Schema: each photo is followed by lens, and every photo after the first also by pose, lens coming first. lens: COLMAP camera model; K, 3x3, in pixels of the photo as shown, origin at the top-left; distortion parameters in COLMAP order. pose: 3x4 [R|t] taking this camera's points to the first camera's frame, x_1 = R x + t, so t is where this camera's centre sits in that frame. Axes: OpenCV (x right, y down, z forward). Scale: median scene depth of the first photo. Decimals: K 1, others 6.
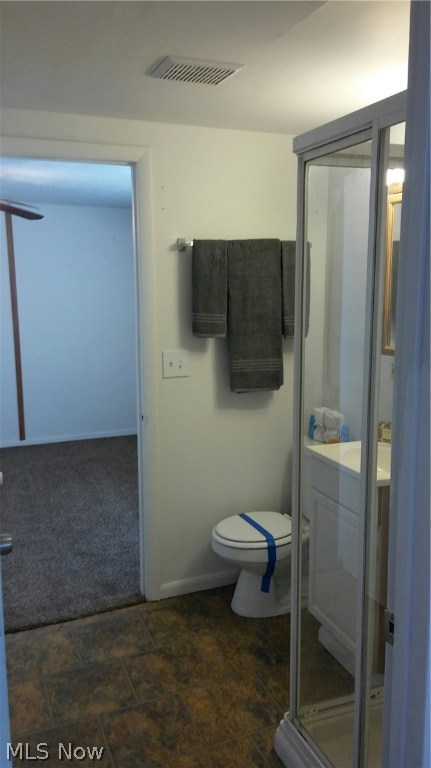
lens RADIAL K [[649.3, 0, 215.5], [0, 649.3, 384.0], [0, 0, 1]] dist [0.000037, 0.004234]
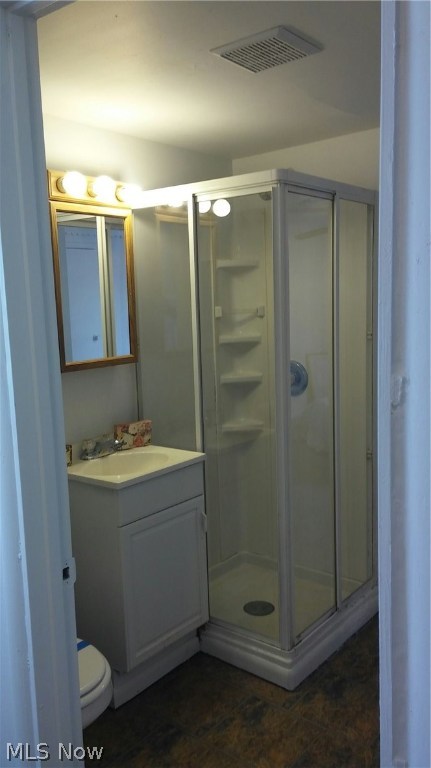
lens RADIAL K [[649.3, 0, 215.5], [0, 649.3, 384.0], [0, 0, 1]] dist [0.000037, 0.004234]
pose [[-0.507995, -0.095040, 0.856101, -0.669643], [0.173959, 0.962094, 0.210032, -0.195045], [-0.843611, 0.255622, -0.472206, 1.316454]]
